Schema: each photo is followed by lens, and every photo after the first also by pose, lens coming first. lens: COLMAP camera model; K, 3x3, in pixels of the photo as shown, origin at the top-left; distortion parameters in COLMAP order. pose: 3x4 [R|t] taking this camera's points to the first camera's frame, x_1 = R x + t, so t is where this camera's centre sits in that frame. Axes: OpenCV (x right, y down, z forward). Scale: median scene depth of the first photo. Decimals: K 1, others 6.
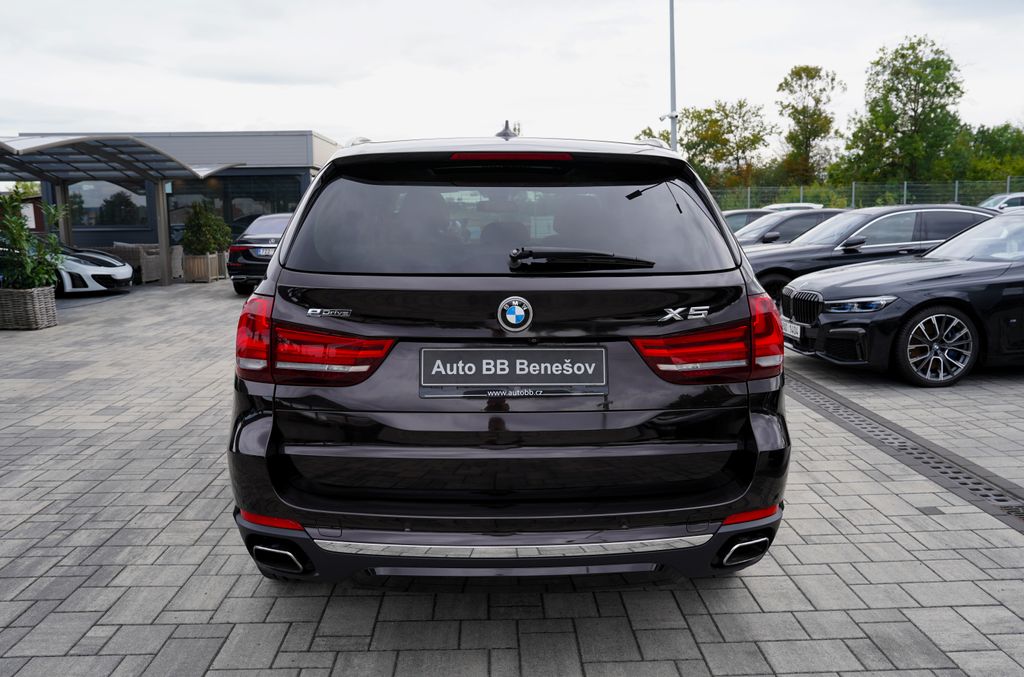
lens RADIAL K [[823.1, 0, 512.0], [0, 823.1, 338.5], [0, 0, 1]] dist [-0.018919, -0.000771]
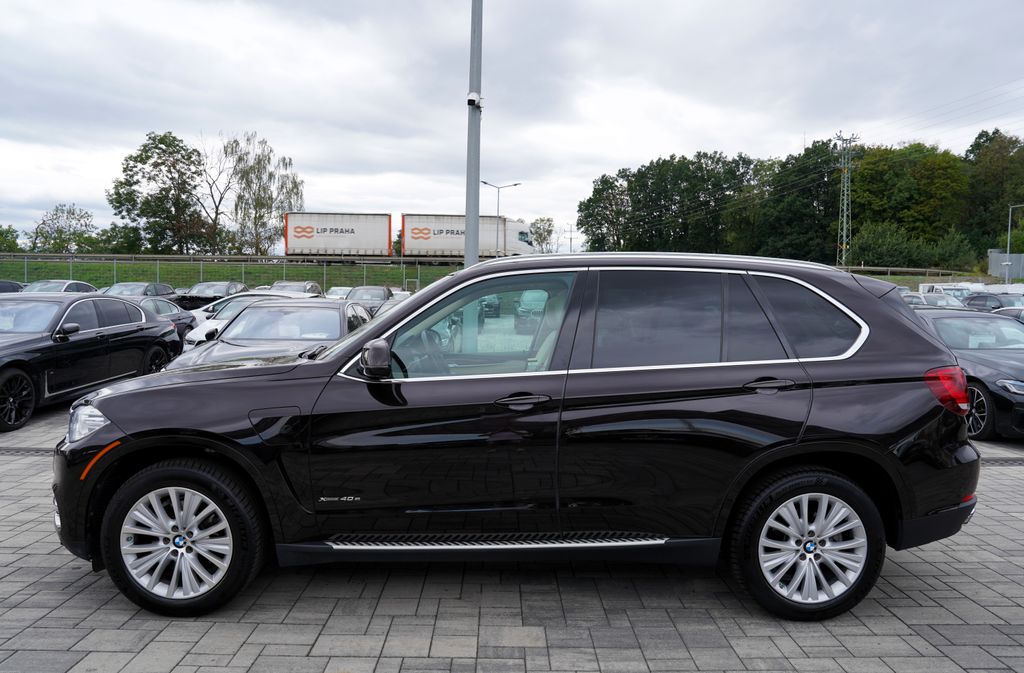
lens RADIAL K [[721.4, 0, 512.0], [0, 721.4, 336.5], [0, 0, 1]] dist [-0.110665, 0.088546]
pose [[0.005234, -0.034759, 0.999382, -1.581801], [0.132654, 0.990587, 0.033758, -0.250924], [-0.991149, 0.132396, 0.009796, 1.712057]]
